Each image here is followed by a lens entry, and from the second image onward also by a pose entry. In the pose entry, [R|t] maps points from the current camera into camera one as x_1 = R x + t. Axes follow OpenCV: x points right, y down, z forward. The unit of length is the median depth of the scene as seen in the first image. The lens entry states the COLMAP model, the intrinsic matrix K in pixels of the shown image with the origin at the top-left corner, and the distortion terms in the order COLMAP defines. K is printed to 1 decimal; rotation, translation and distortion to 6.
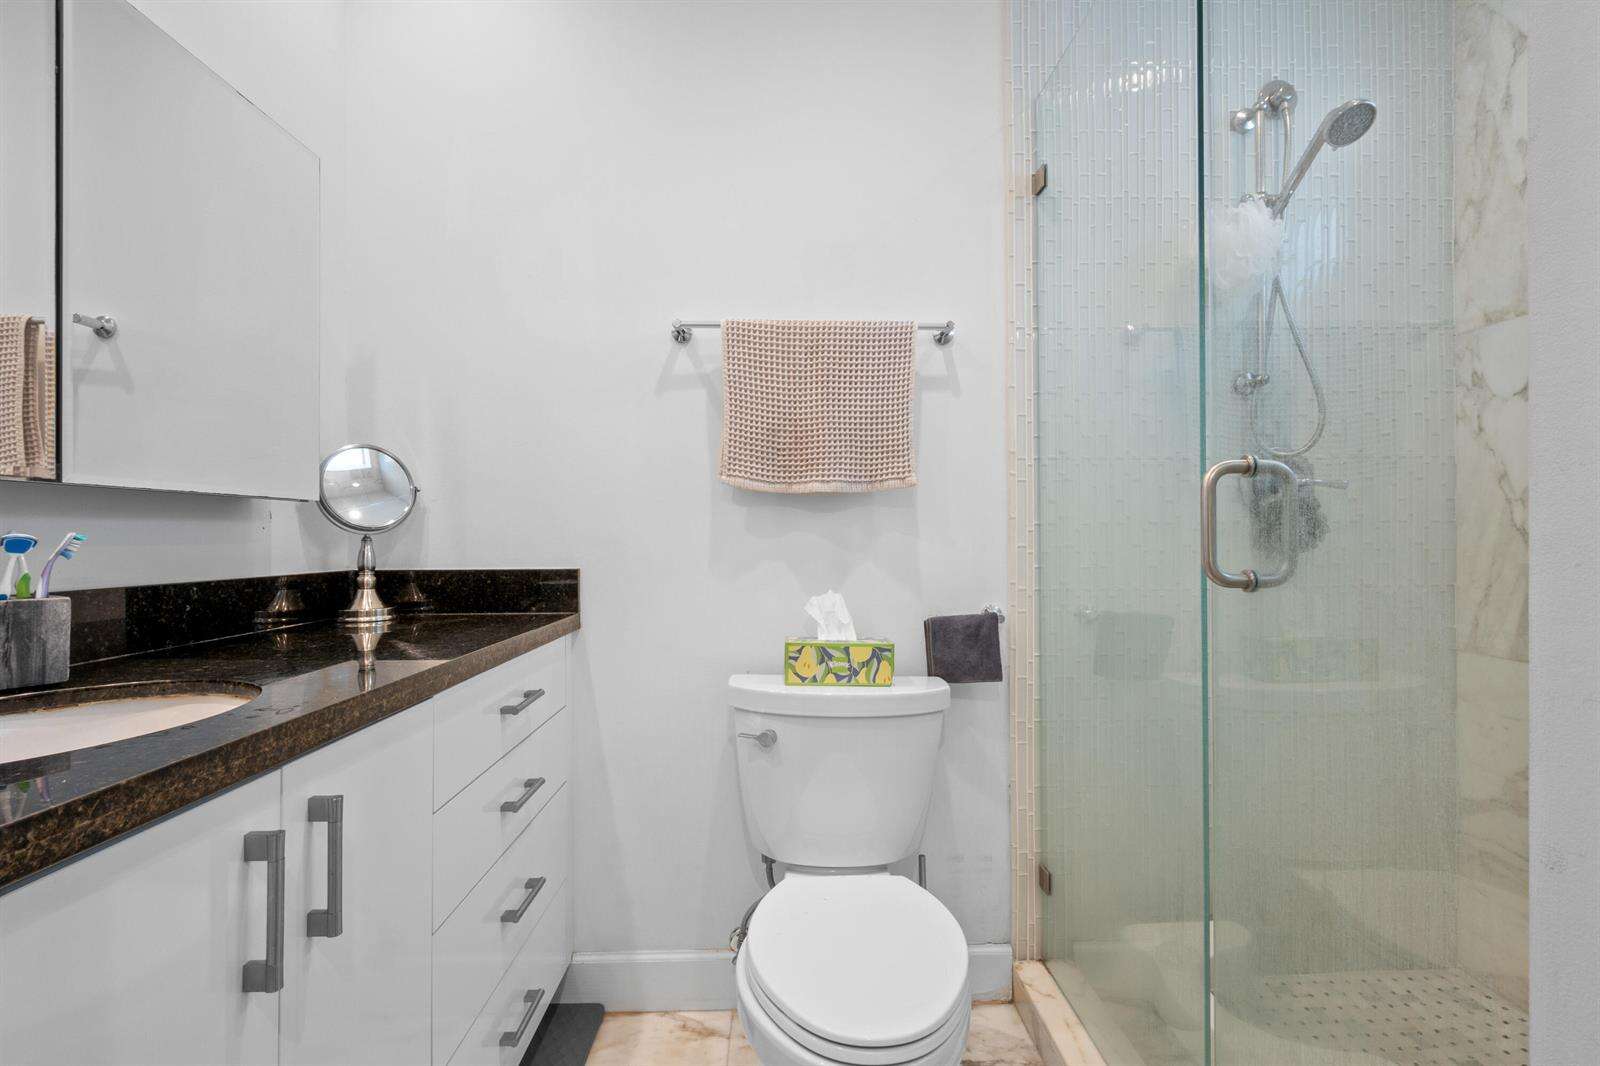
lens RADIAL K [[731.5, 0, 807.7], [0, 731.5, 535.3], [0, 0, 1]] dist [-0.008230, 0.001598]
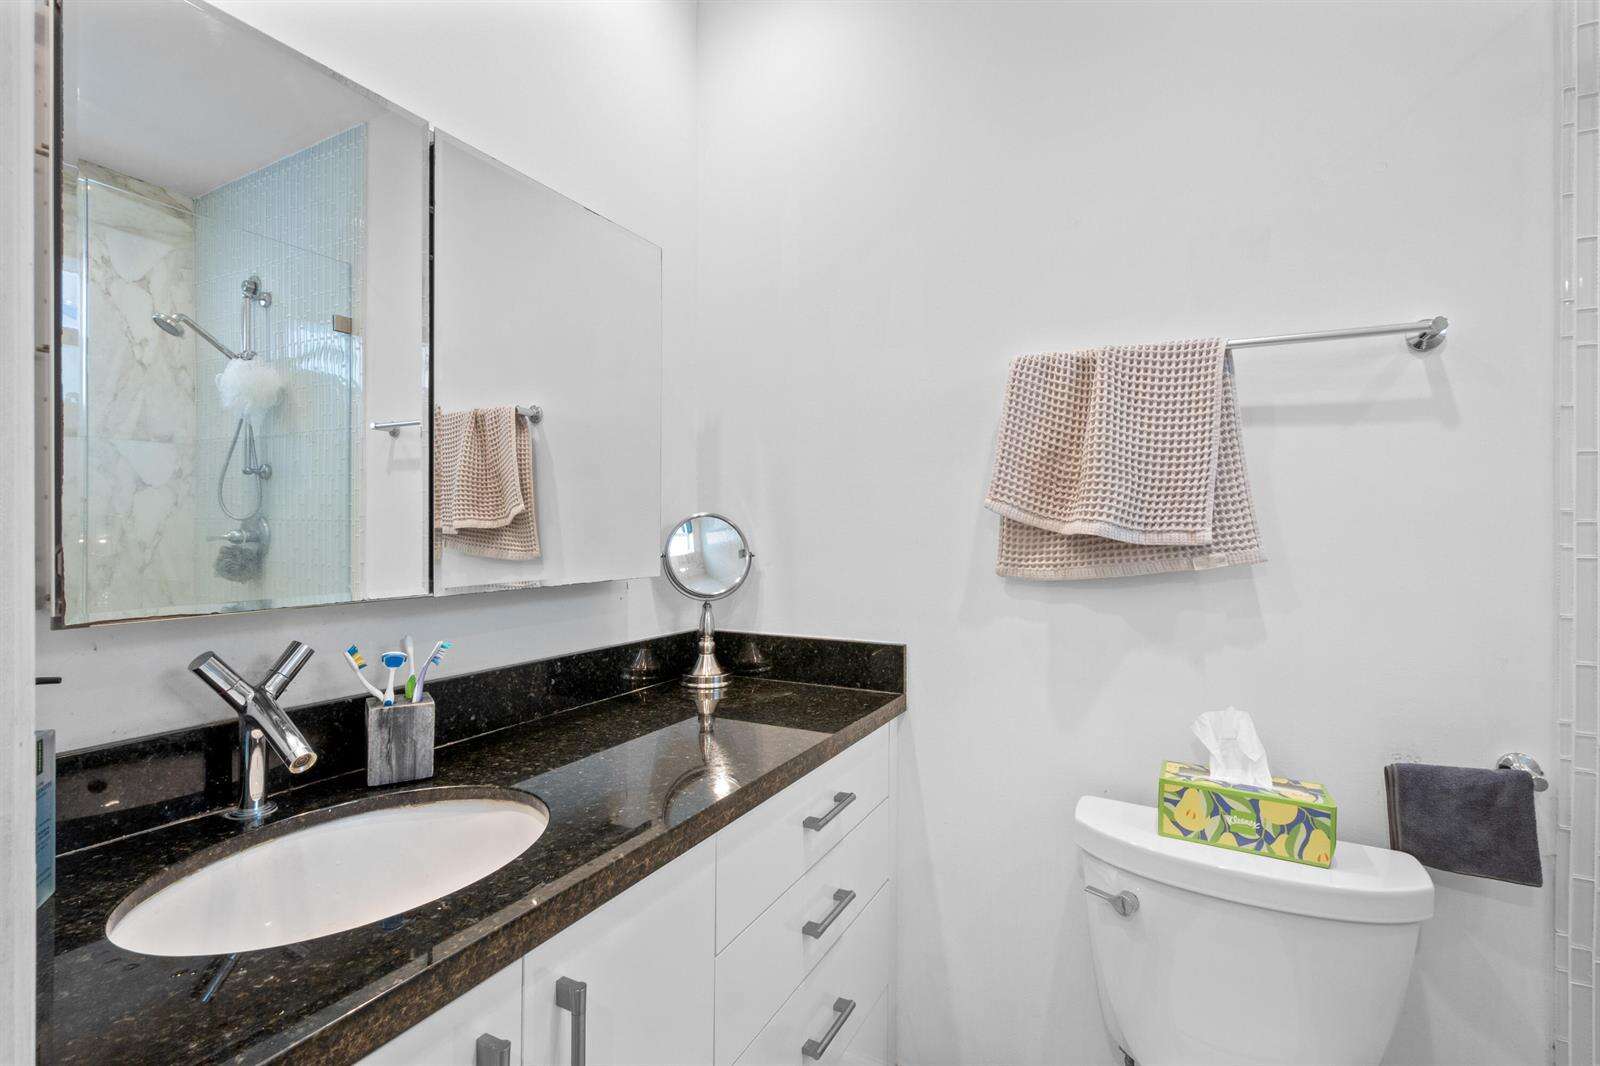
lens RADIAL K [[731.5, 0, 810.4], [0, 731.5, 526.5], [0, 0, 1]] dist [-0.008230, 0.001598]
pose [[0.873124, 0.007455, -0.487441, 0.023132], [-0.005598, 0.999970, 0.005267, -0.108602], [0.487466, -0.001870, 0.873140, 0.165444]]
